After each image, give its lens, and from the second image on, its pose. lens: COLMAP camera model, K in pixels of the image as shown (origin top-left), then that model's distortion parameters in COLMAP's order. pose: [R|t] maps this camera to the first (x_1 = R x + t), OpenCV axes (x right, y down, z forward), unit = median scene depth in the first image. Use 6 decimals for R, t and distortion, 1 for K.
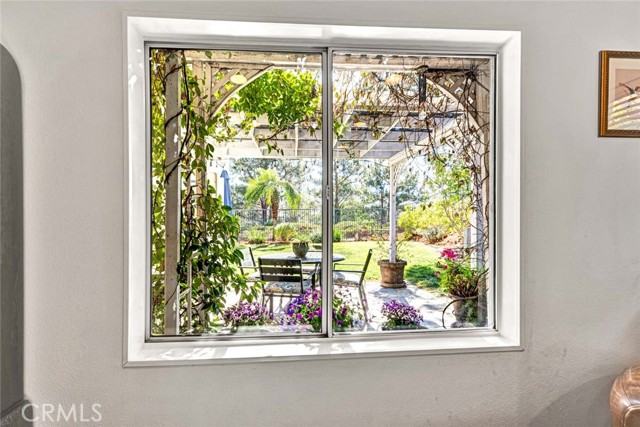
lens RADIAL K [[260.6, 0, 308.2], [0, 260.6, 219.7], [0, 0, 1]] dist [0.000860, -0.000271]
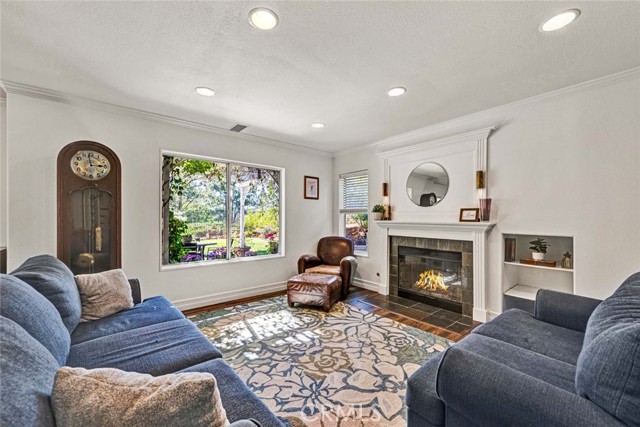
lens RADIAL K [[260.6, 0, 320.5], [0, 260.6, 223.3], [0, 0, 1]] dist [0.000860, -0.000271]
pose [[0.802188, -0.006225, 0.597040, -0.143929], [0.001931, 0.999967, 0.007831, 0.000299], [-0.597069, -0.005129, 0.802174, -0.333880]]
